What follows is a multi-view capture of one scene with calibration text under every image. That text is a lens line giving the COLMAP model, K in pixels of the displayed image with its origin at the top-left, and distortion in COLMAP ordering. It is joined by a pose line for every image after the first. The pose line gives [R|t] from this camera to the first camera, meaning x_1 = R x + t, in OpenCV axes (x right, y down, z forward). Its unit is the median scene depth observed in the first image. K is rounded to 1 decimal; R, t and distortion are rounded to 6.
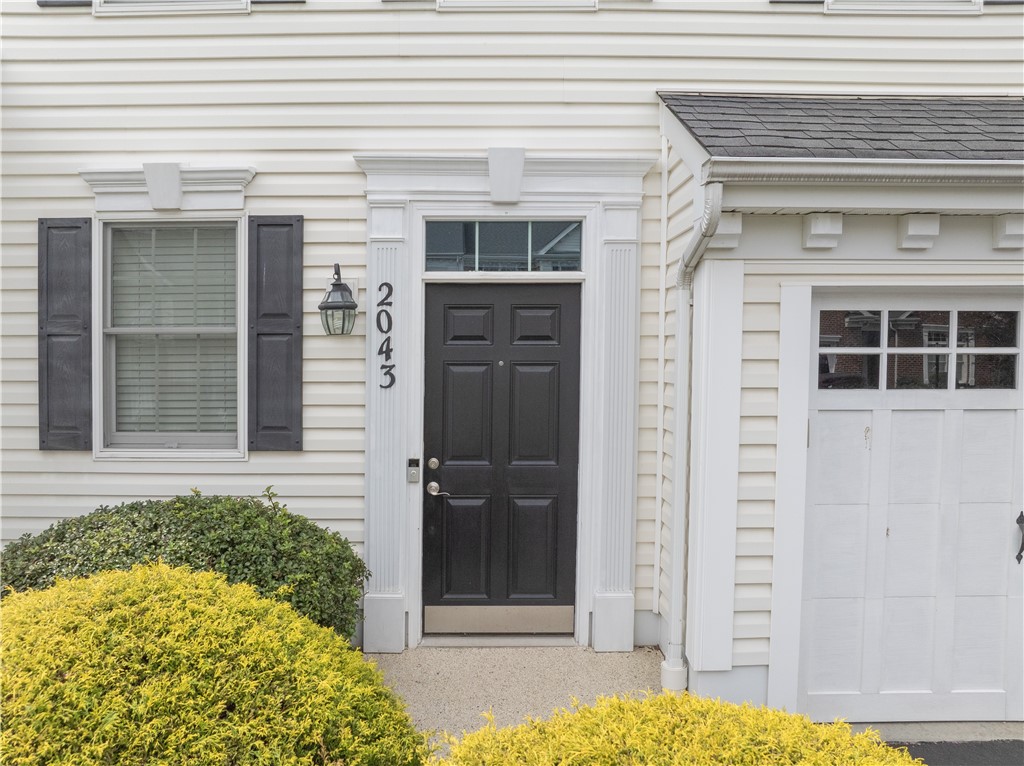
lens RADIAL K [[746.5, 0, 512.0], [0, 746.5, 383.0], [0, 0, 1]] dist [-0.067106, -0.000587]
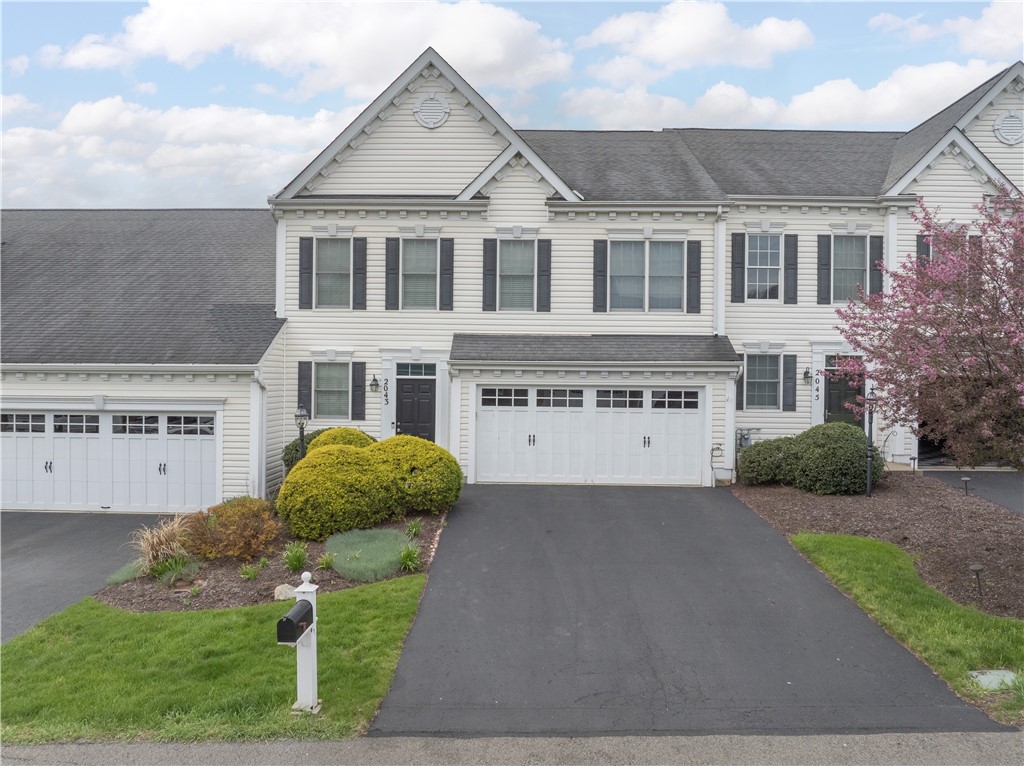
lens RADIAL K [[731.9, 0, 512.0], [0, 731.9, 383.0], [0, 0, 1]] dist [-0.037444, -0.000565]
pose [[0.999669, 0.009683, -0.023855, 0.609165], [-0.010391, 0.999504, -0.029727, -0.000407], [0.023556, 0.029965, 0.999273, -2.954836]]
